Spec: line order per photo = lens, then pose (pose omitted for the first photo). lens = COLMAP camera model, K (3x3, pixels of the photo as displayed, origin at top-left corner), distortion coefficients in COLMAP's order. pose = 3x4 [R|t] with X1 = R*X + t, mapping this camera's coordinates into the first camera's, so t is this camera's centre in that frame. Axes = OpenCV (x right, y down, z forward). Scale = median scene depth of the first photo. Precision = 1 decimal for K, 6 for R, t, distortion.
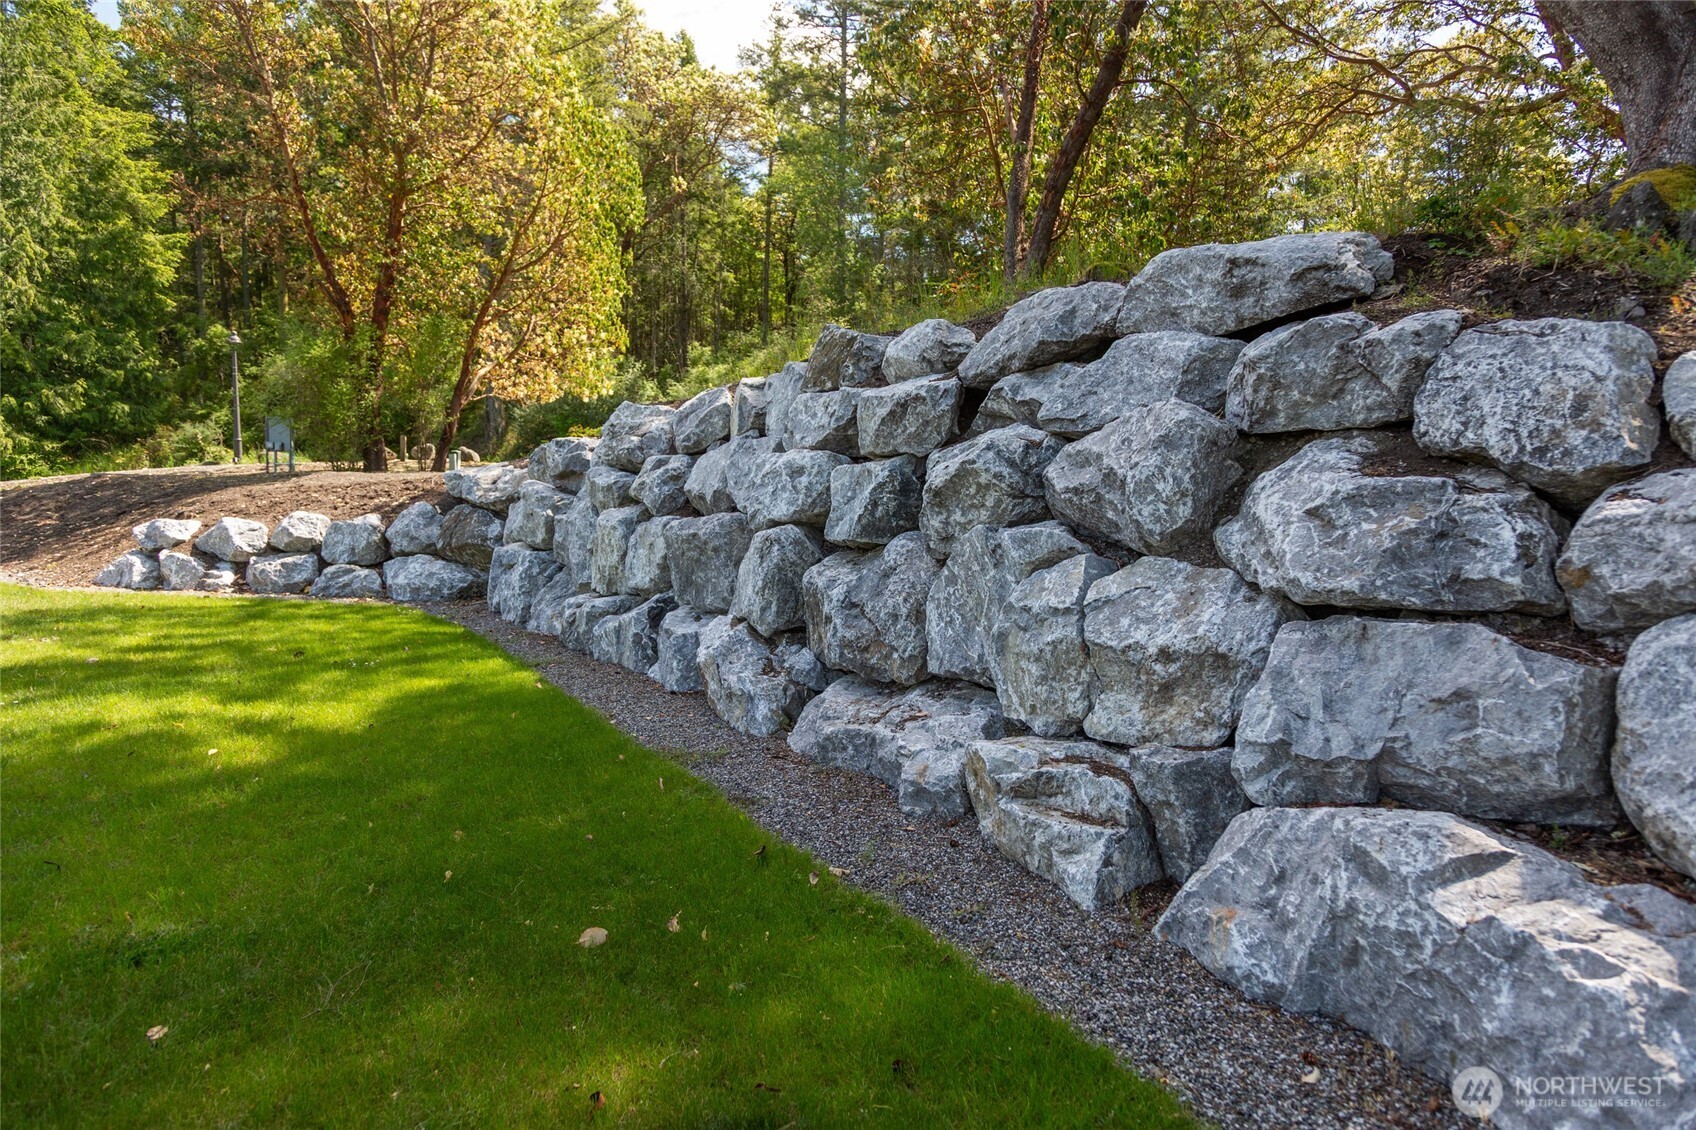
lens RADIAL K [[1133.6, 0, 854.3], [0, 1133.6, 564.5], [0, 0, 1]] dist [0.019298, -0.000088]
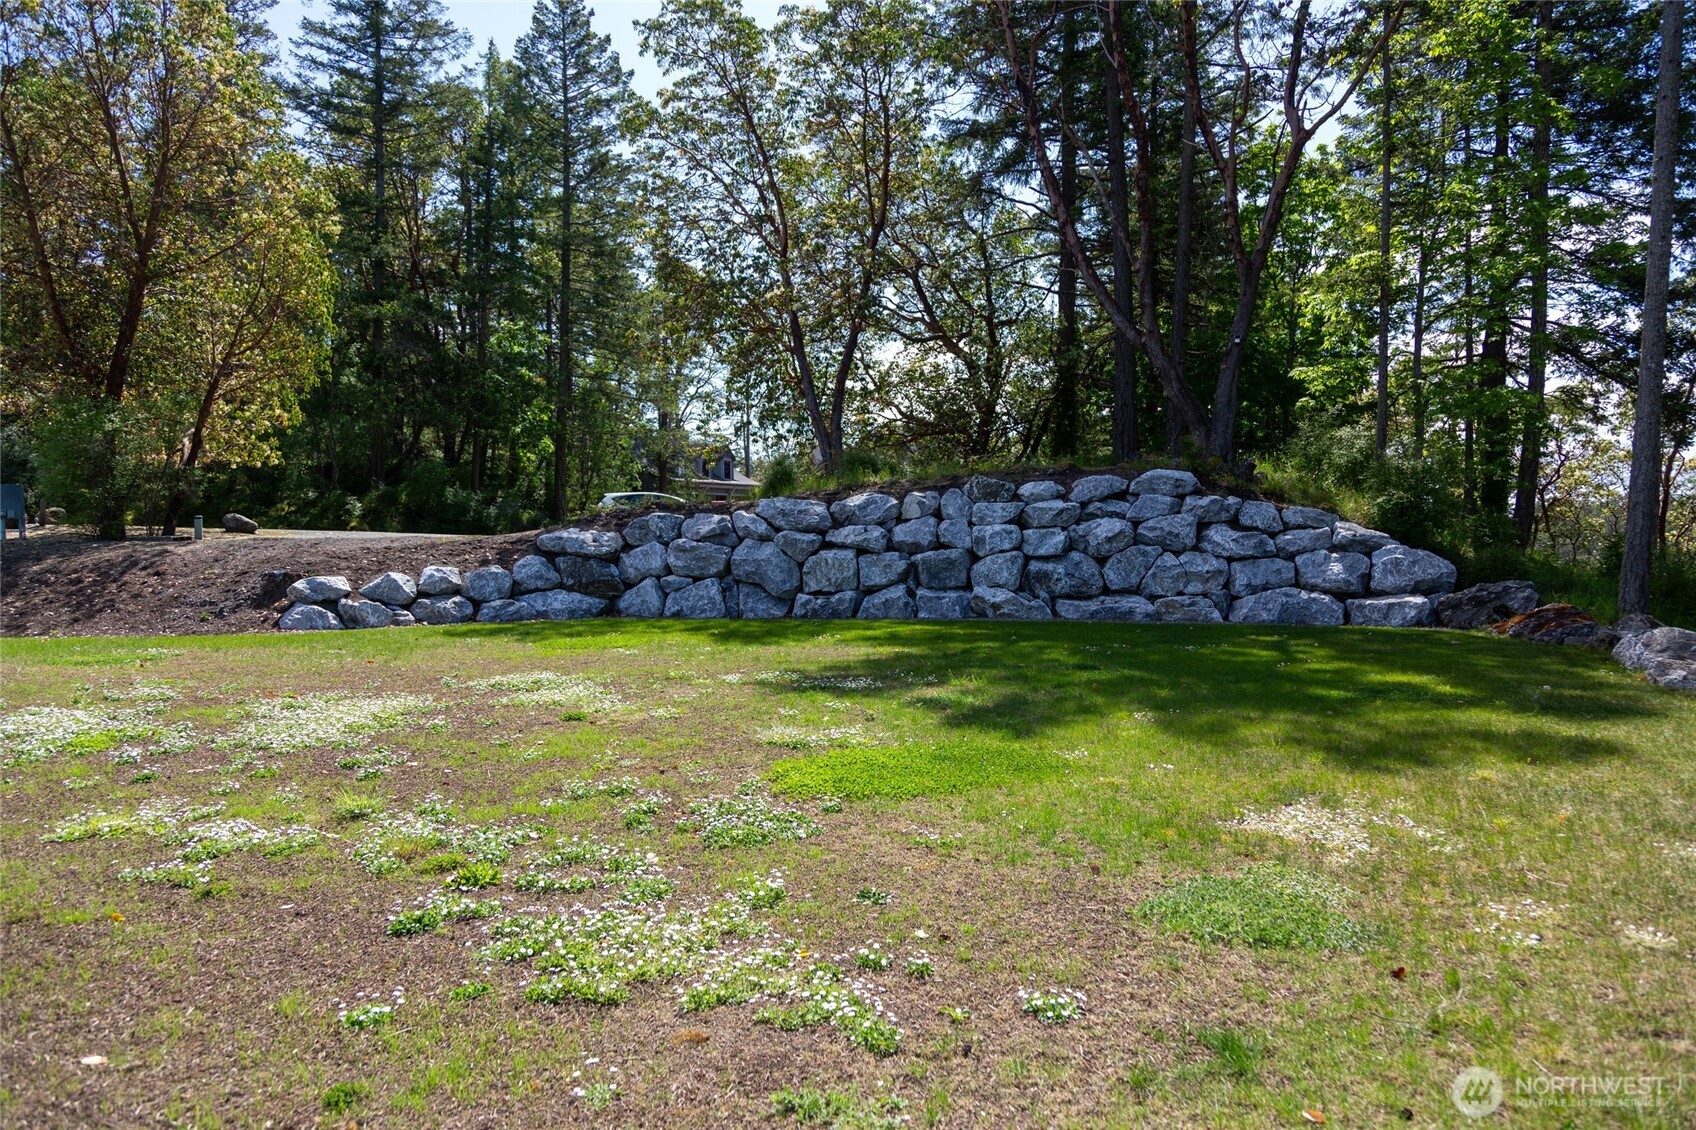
lens RADIAL K [[1133.6, 0, 854.3], [0, 1133.6, 564.5], [0, 0, 1]] dist [0.019298, -0.000088]
pose [[0.699287, -0.040562, 0.713690, -3.812084], [0.067906, 0.997643, -0.009835, -0.001337], [-0.711609, 0.055341, 0.700393, -1.135403]]
